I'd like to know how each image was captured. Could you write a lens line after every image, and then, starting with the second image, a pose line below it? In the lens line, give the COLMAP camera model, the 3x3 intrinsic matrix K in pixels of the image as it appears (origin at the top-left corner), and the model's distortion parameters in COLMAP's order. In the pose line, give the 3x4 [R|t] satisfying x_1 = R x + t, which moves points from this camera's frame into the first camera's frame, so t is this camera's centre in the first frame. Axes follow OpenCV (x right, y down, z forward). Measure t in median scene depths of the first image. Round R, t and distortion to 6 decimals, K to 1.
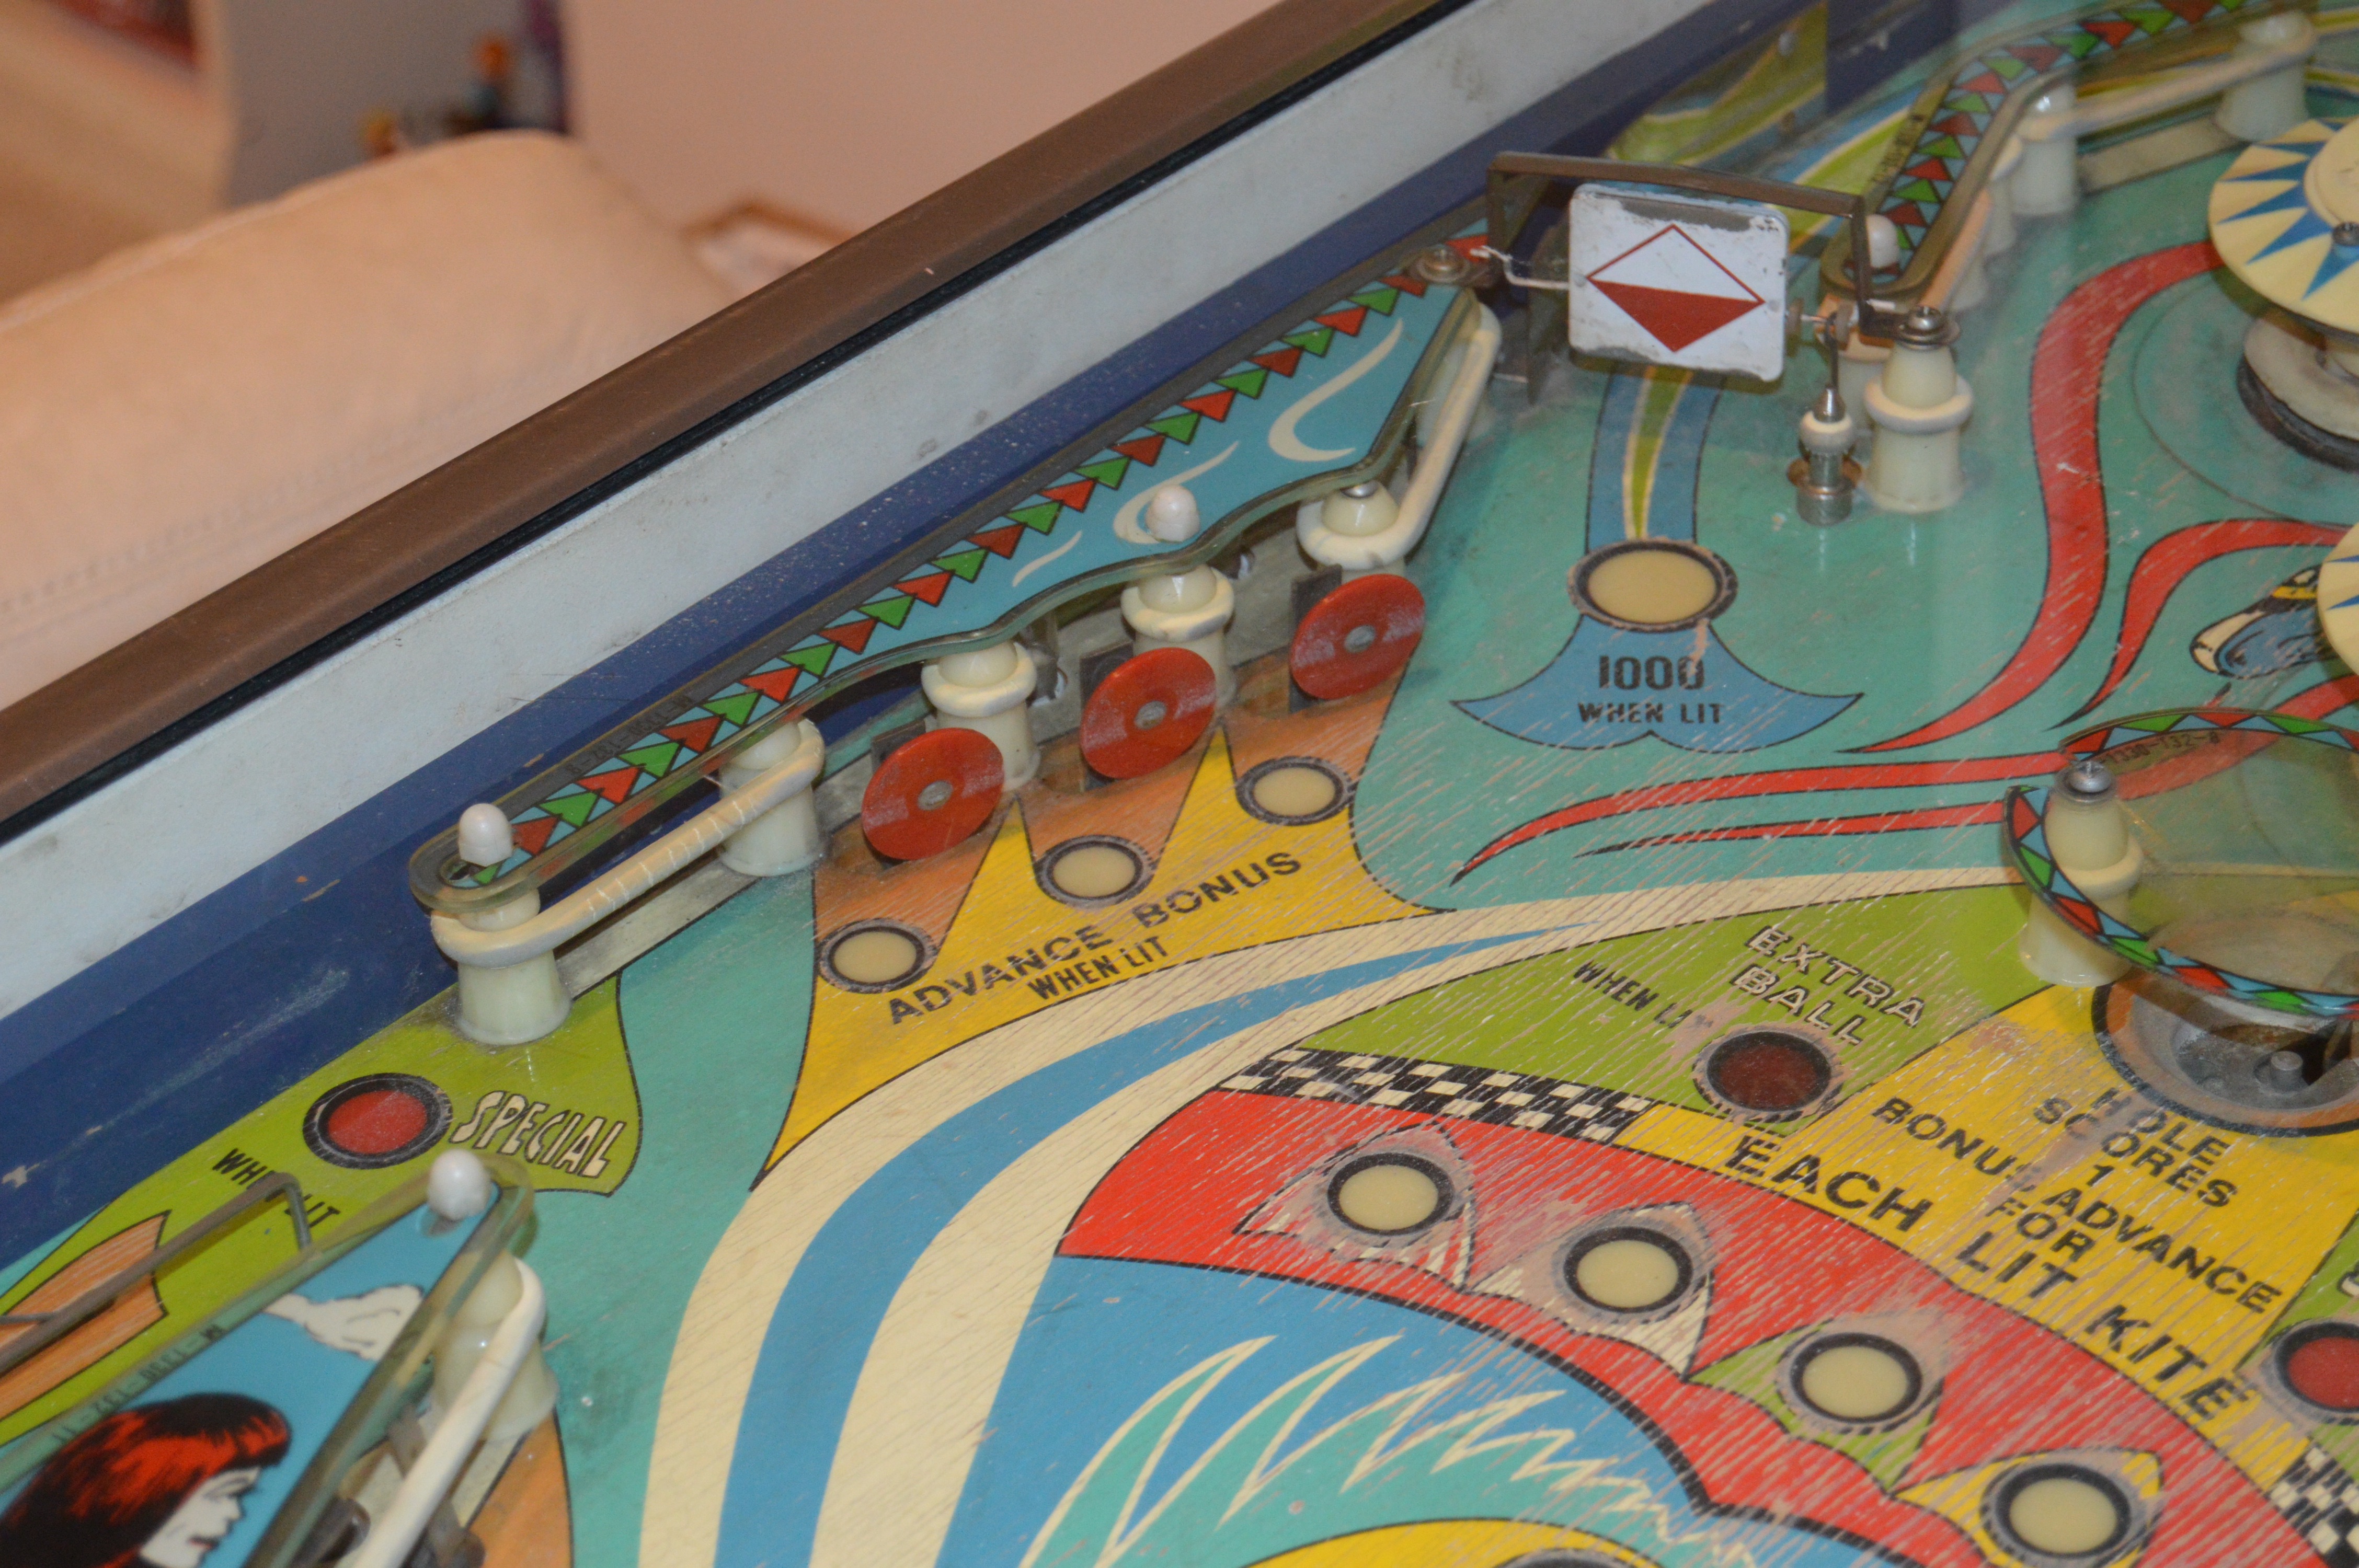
lens RADIAL K [[5428.3, 0, 1185.3], [0, 5428.3, 784.0], [0, 0, 1]] dist [-0.008272, 0.000000]
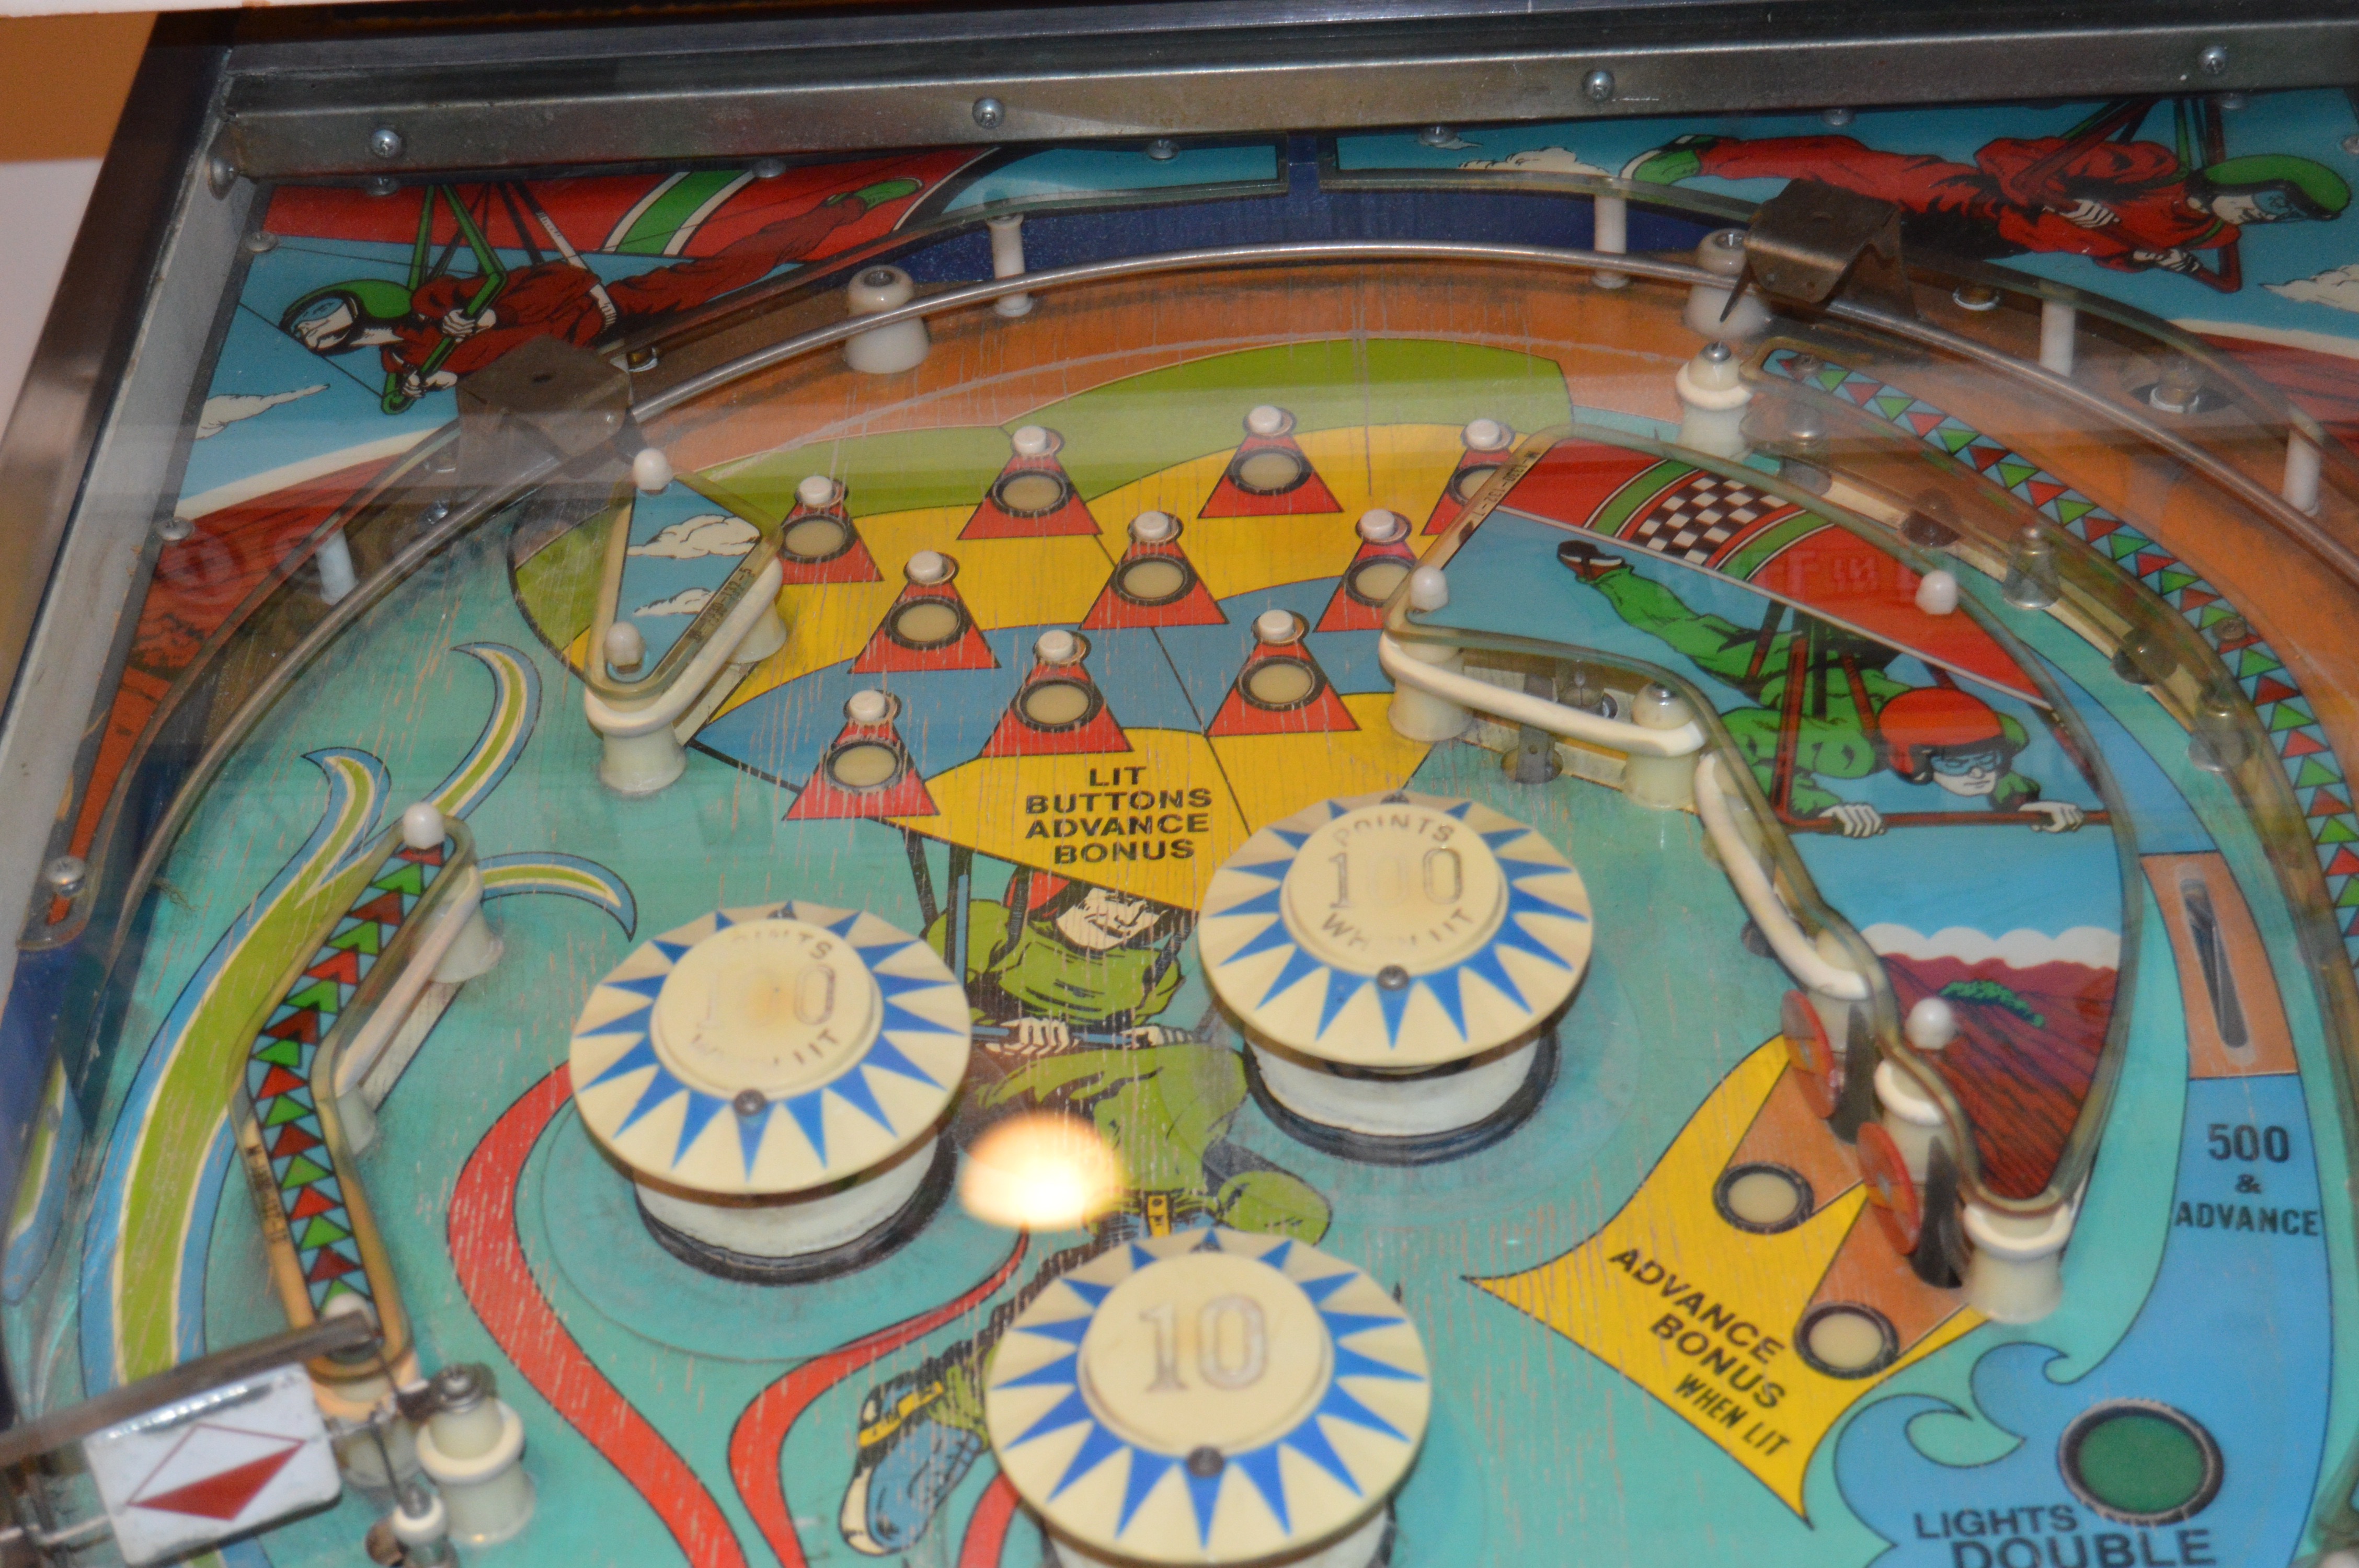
lens RADIAL K [[4143.7, 0, 1172.8], [0, 4143.7, 774.9], [0, 0, 1]] dist [-0.046276, 0.000000]
pose [[0.729035, -0.440939, 0.523528, -0.132526], [0.417793, 0.892511, 0.169920, -0.288609], [-0.542179, 0.094849, 0.834893, 0.304389]]
